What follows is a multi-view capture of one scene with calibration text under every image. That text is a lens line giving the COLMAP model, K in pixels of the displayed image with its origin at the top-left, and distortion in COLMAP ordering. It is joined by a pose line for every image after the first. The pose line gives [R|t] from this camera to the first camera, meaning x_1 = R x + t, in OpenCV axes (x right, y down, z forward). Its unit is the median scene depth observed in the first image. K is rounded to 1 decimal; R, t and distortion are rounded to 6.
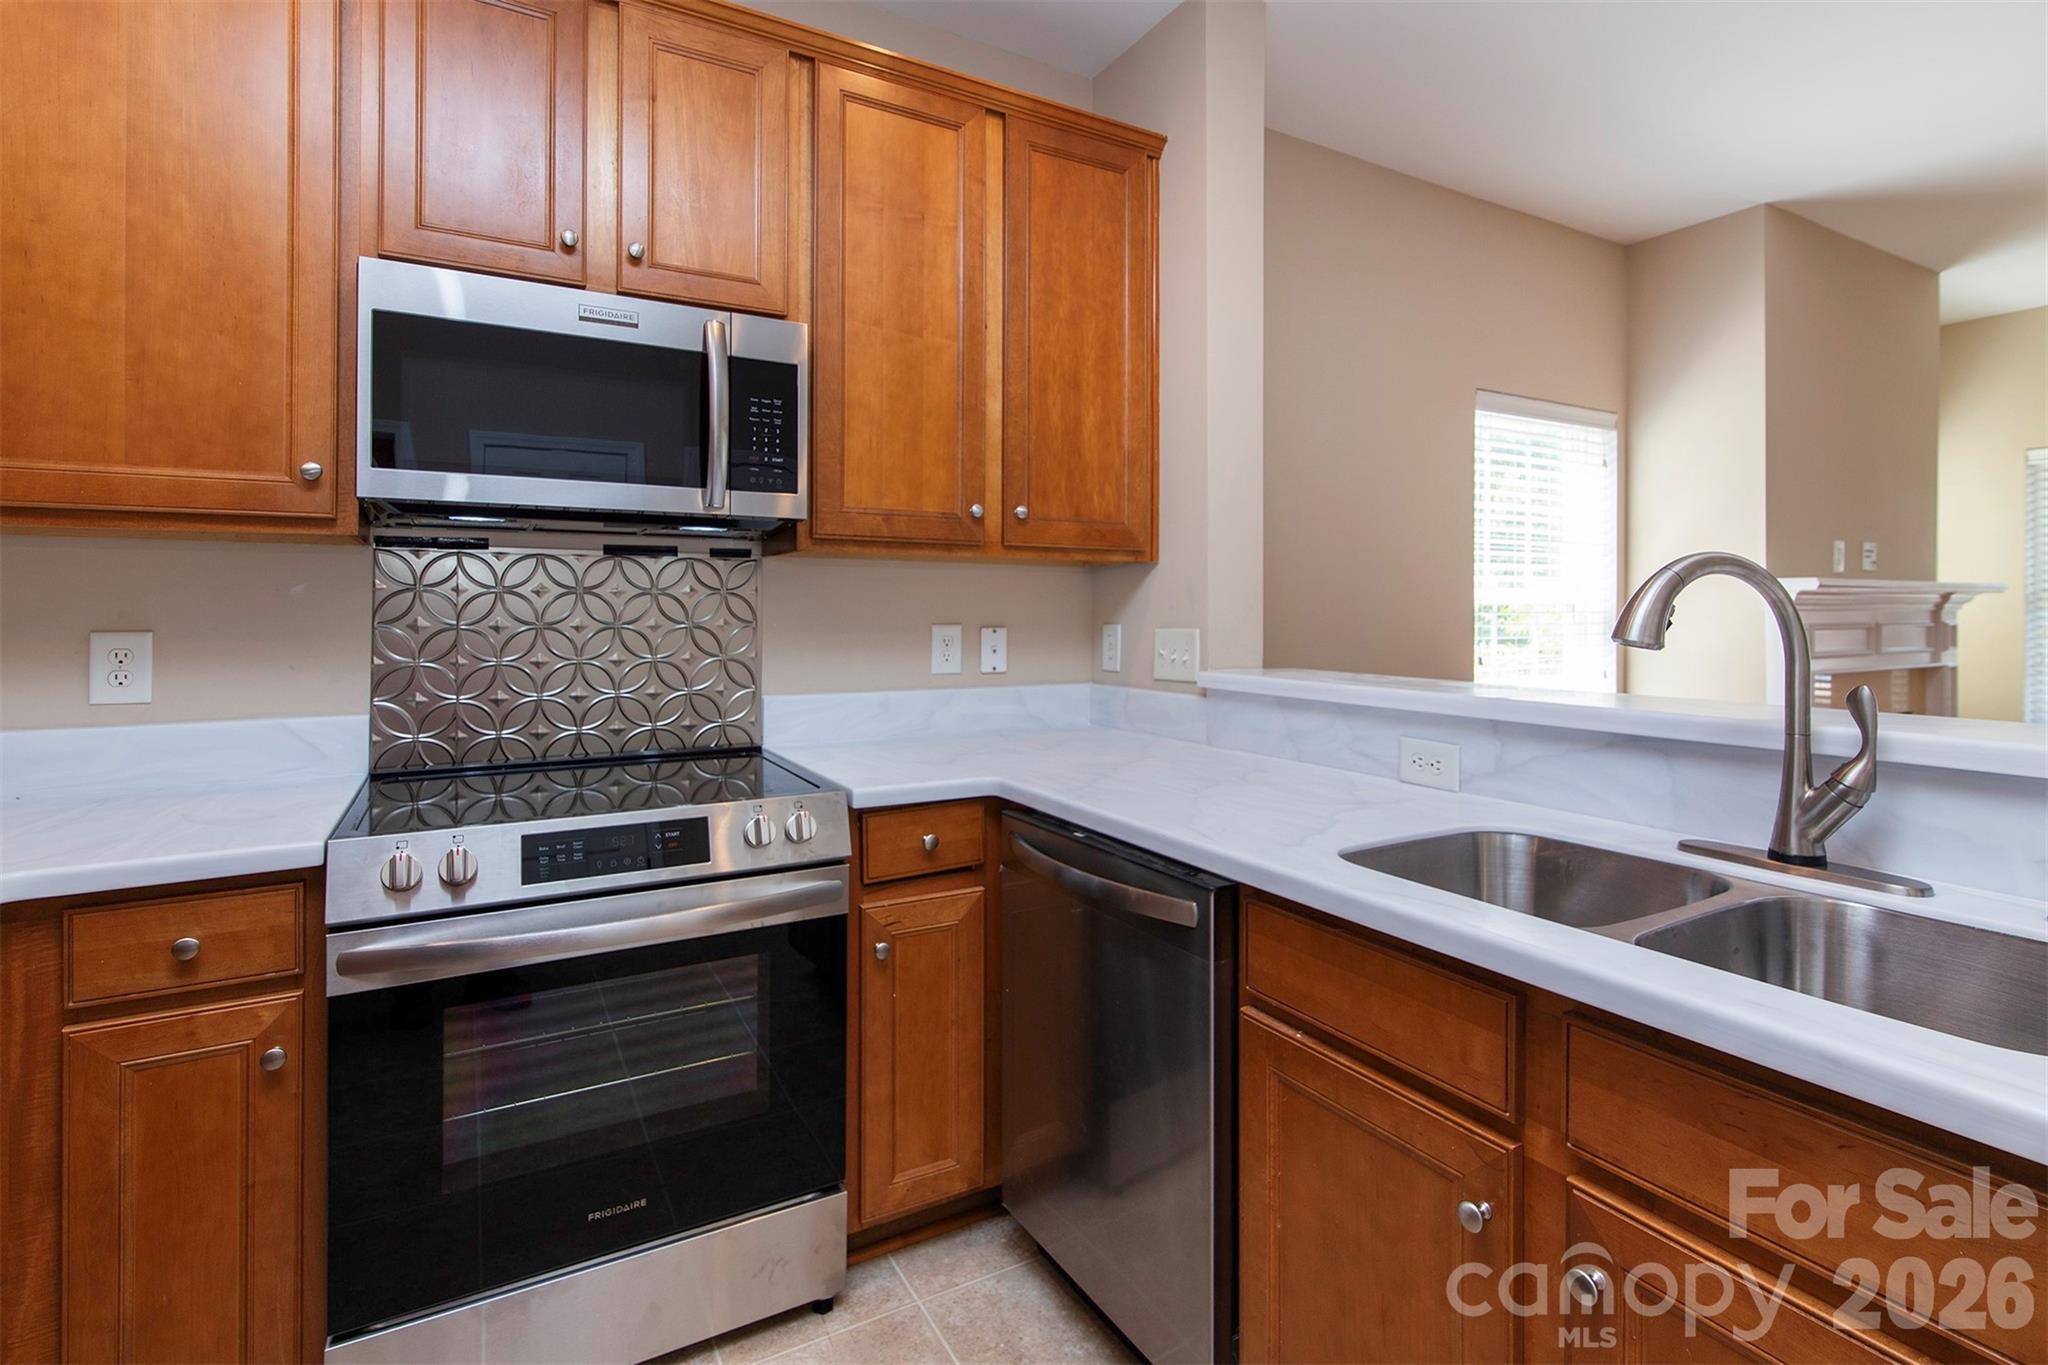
lens RADIAL K [[1001.0, 0, 1044.1], [0, 1001.0, 604.3], [0, 0, 1]] dist [0.001574, -0.000991]
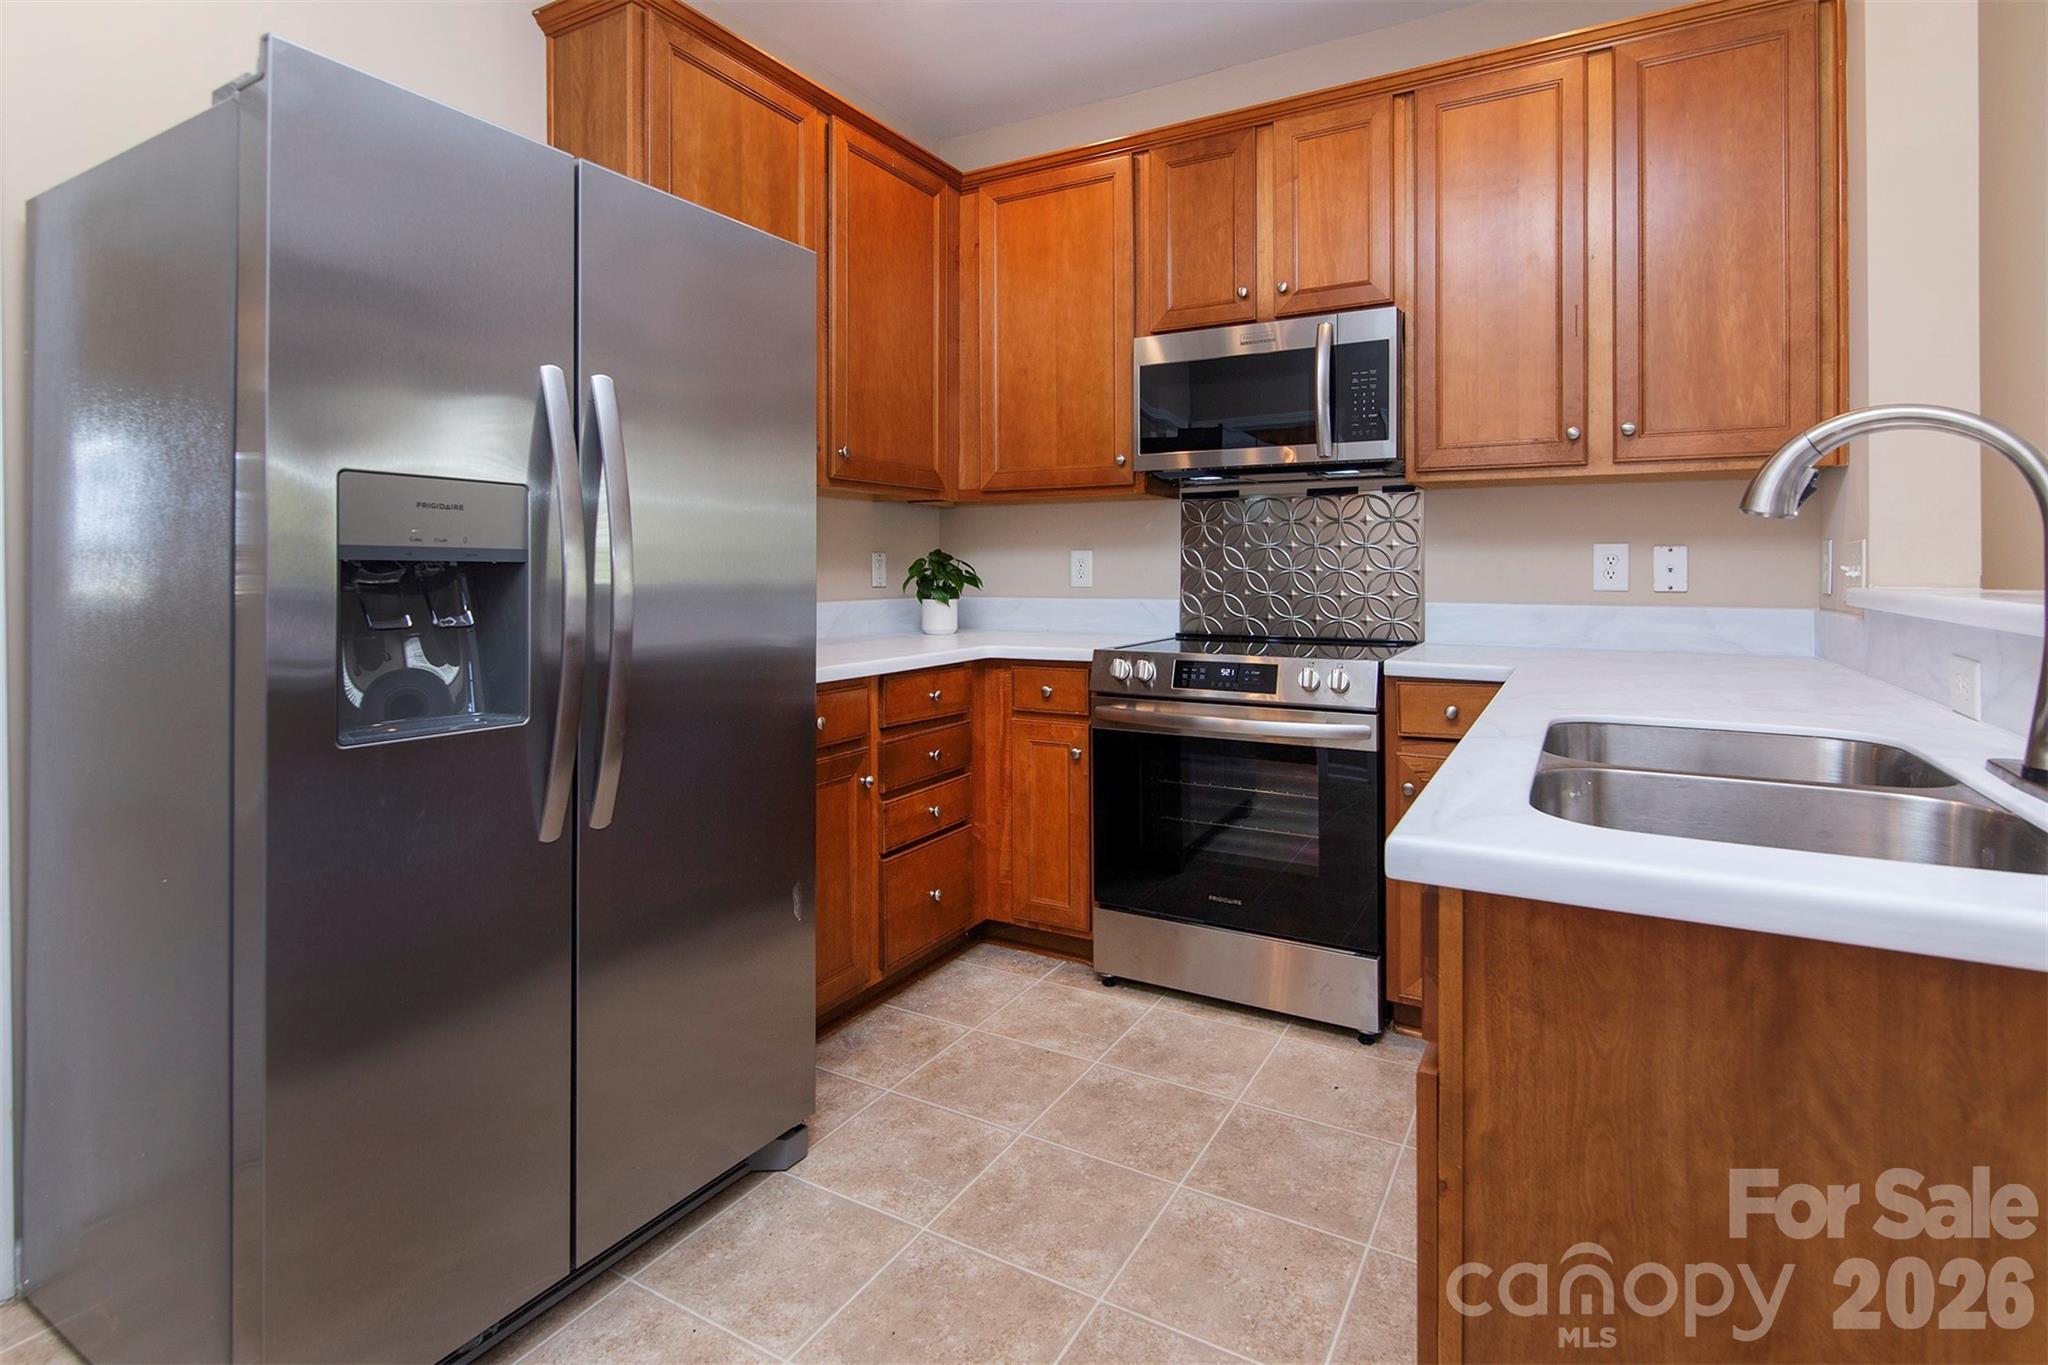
lens RADIAL K [[1001.0, 0, 1010.7], [0, 1001.0, 570.1], [0, 0, 1]] dist [0.001574, -0.000991]
pose [[0.482134, 0.001828, -0.876095, 0.663962], [0.006393, 0.999964, 0.005605, 0.050225], [0.876074, -0.008303, 0.482105, -0.061001]]
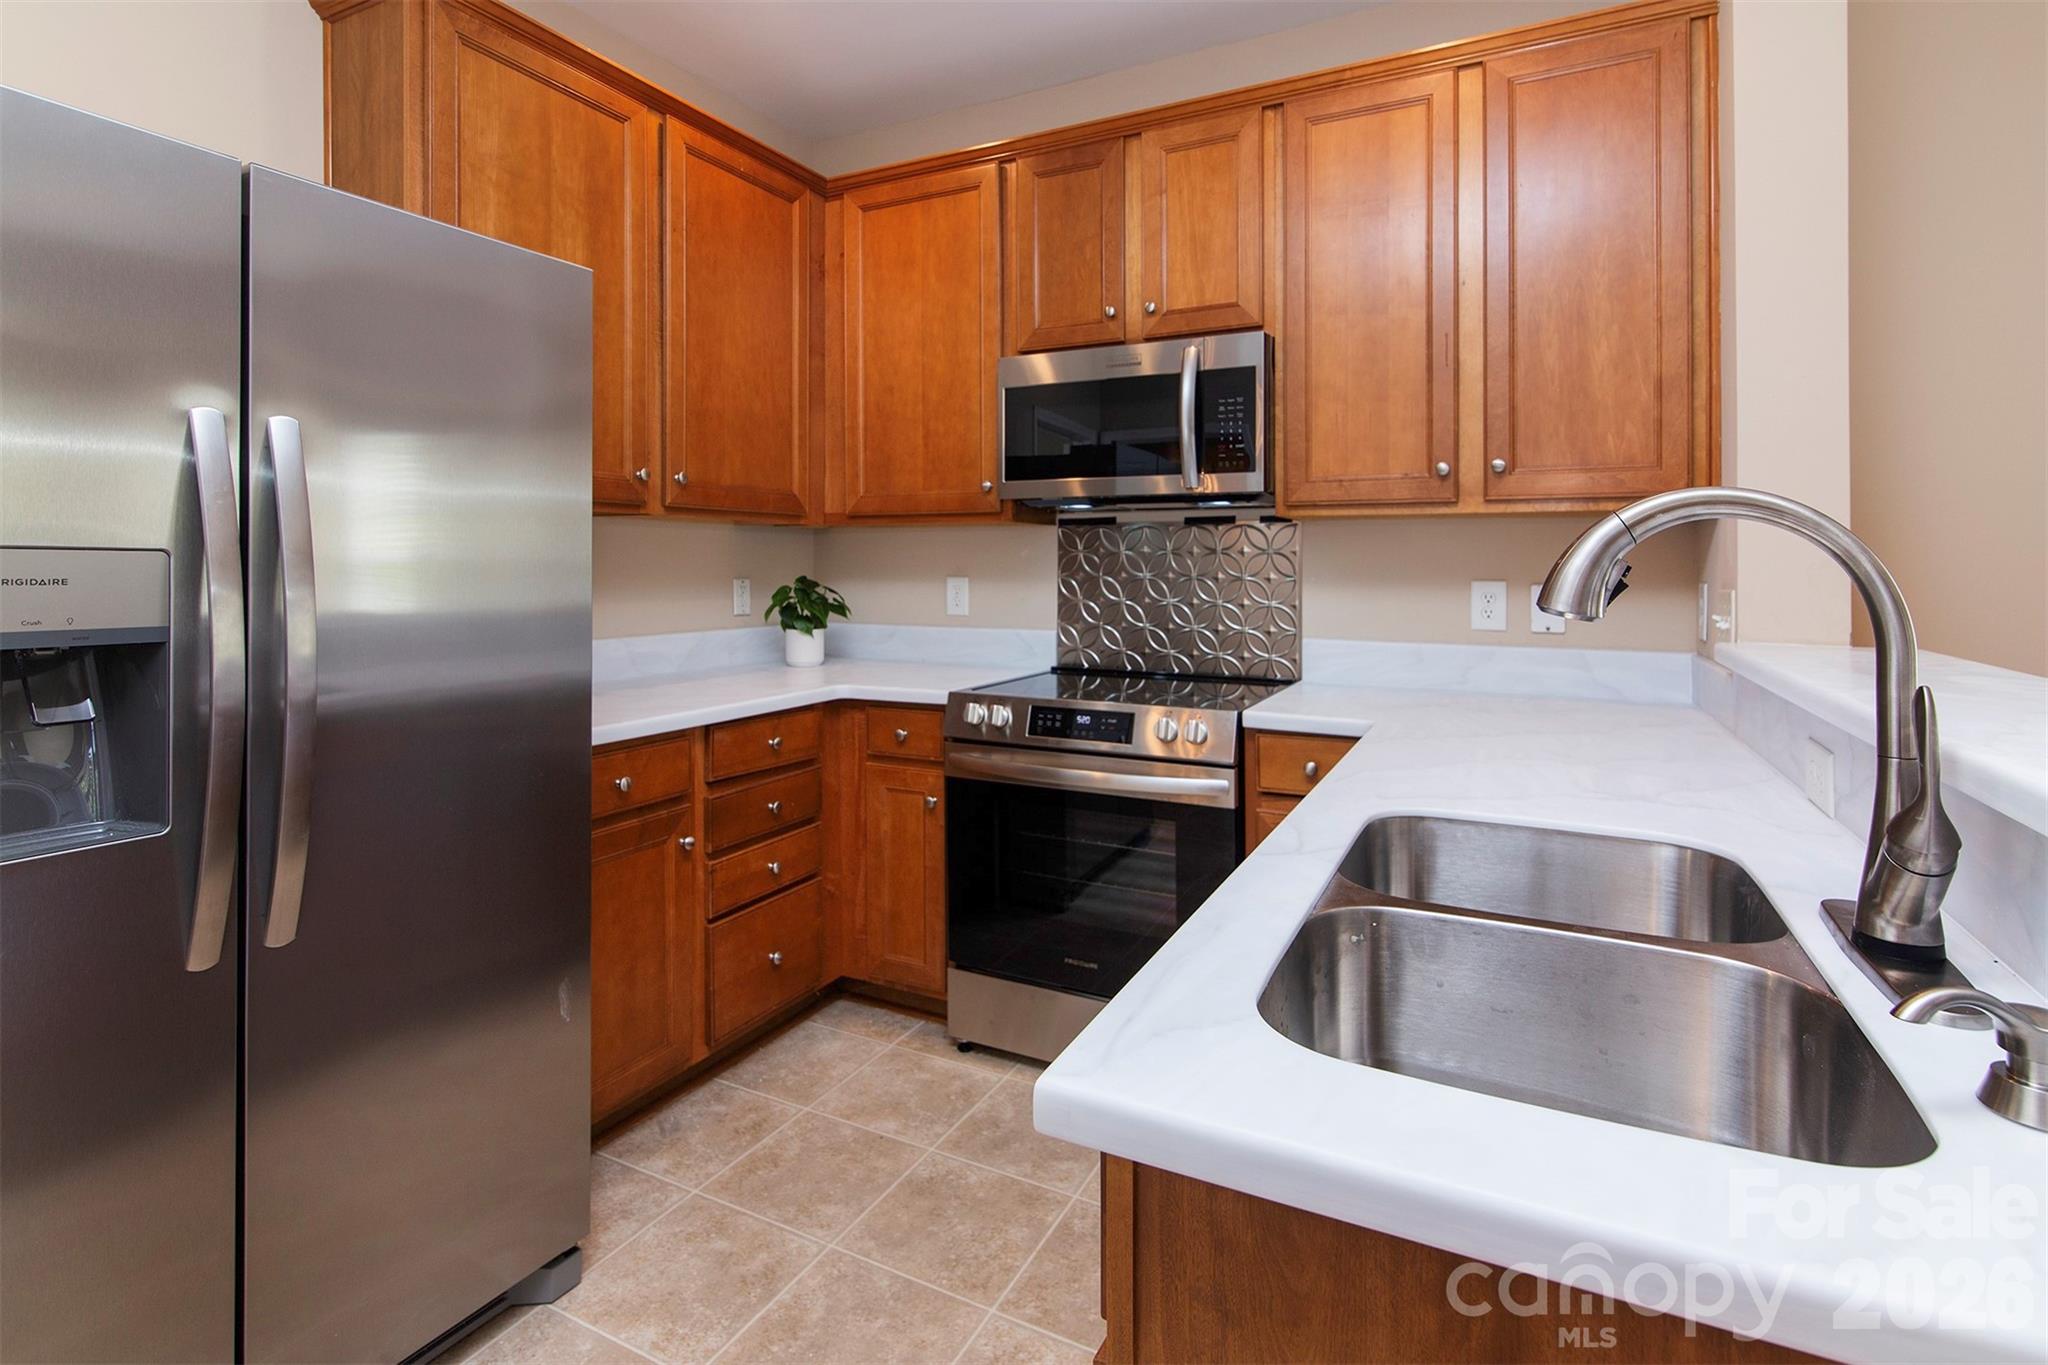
lens RADIAL K [[1001.0, 0, 995.3], [0, 1001.0, 566.0], [0, 0, 1]] dist [0.001574, -0.000991]
pose [[0.518325, 0.000594, -0.855183, 0.643764], [0.002818, 0.999993, 0.002403, 0.002181], [0.855179, -0.003656, 0.518320, 0.090708]]
